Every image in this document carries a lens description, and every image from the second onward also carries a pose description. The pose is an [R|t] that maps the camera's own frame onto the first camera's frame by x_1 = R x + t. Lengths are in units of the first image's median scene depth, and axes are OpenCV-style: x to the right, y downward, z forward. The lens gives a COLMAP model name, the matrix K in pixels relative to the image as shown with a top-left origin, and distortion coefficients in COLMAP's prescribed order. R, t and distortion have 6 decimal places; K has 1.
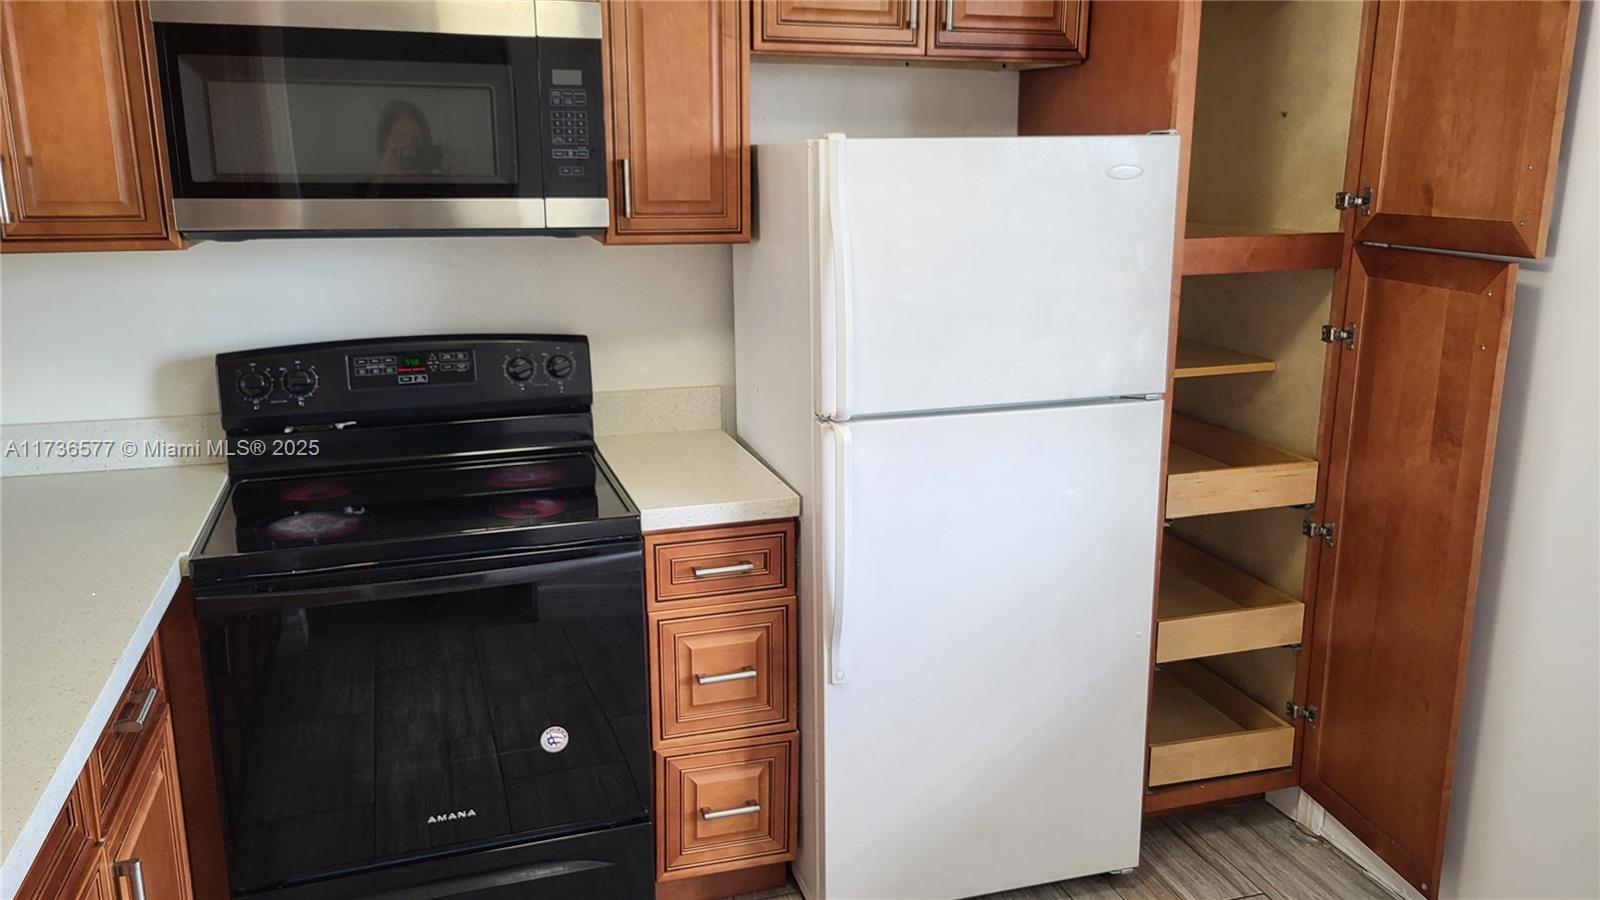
lens RADIAL K [[1203.7, 0, 793.7], [0, 1203.7, 440.2], [0, 0, 1]] dist [0.066497, -0.033704]
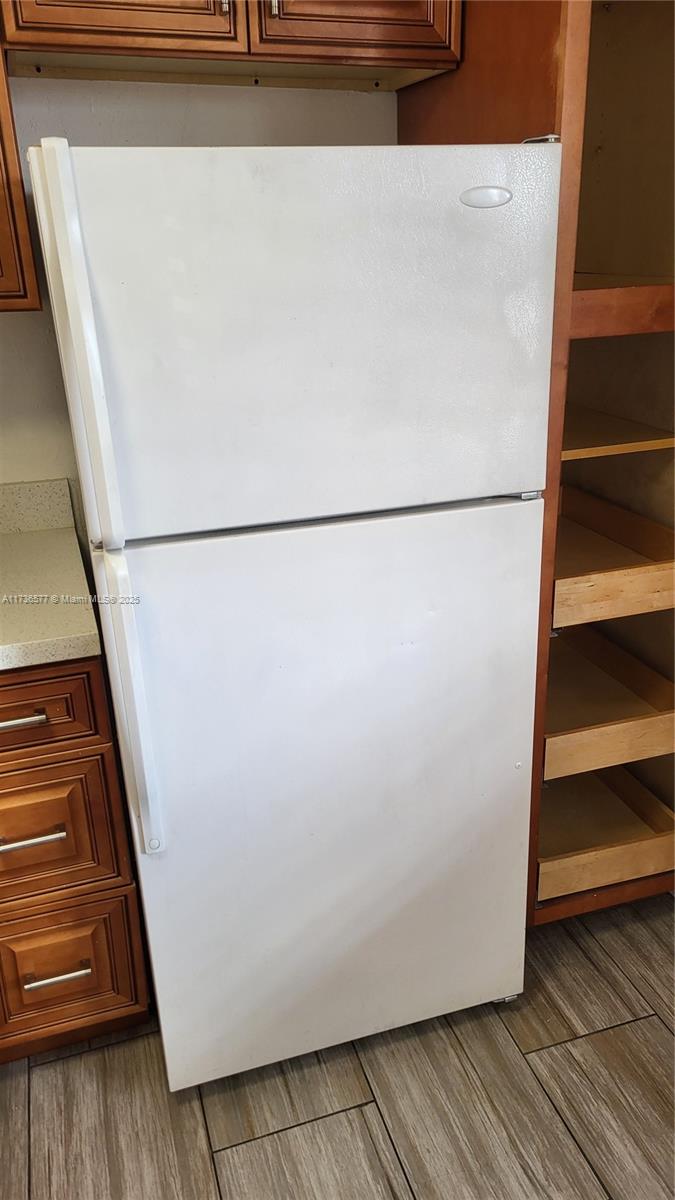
lens RADIAL K [[902.8, 0, 339.9], [0, 902.8, 602.4], [0, 0, 1]] dist [0.066497, -0.033704]
pose [[0.999515, -0.030317, 0.007082, 0.155164], [0.028969, 0.988983, 0.145167, -0.054189], [-0.011405, -0.144892, 0.989382, 0.371508]]
